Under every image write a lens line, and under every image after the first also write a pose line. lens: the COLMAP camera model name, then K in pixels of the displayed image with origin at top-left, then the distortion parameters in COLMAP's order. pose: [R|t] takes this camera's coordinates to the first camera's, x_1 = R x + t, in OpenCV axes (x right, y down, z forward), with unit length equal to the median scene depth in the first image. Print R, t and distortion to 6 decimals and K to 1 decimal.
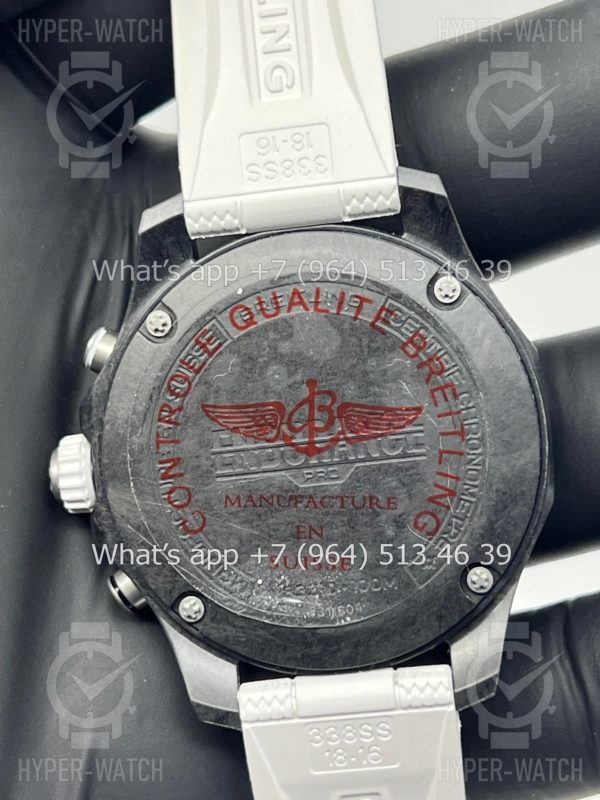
lens RADIAL K [[1863.3, 0, 294.7], [0, 1863.3, 398.2], [0, 0, 1]] dist [0.341612, 0.000000]
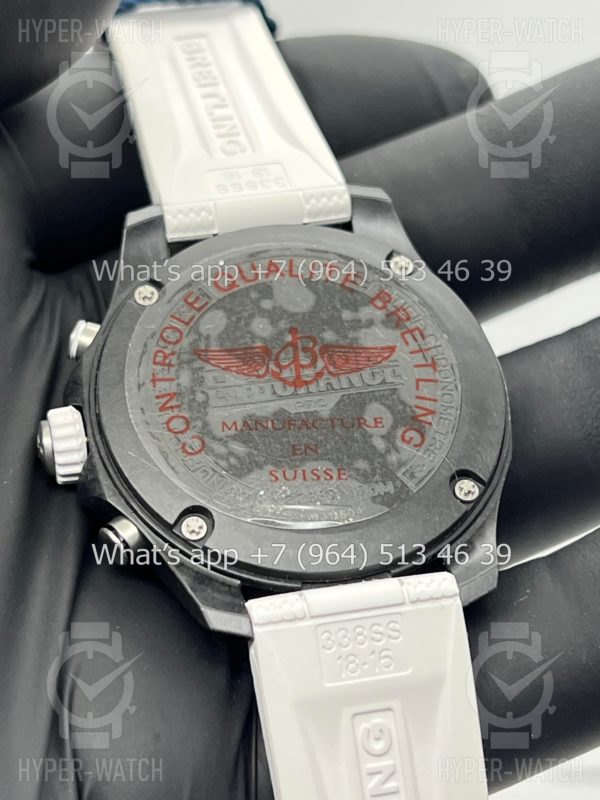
lens RADIAL K [[1863.3, 0, 304.7], [0, 1863.3, 401.5], [0, 0, 1]] dist [0.341612, 0.000000]
pose [[0.978686, 0.008826, 0.205173, -0.207604], [0.102912, 0.843497, -0.527182, 0.601994], [-0.177716, 0.537061, 0.824611, 0.121304]]
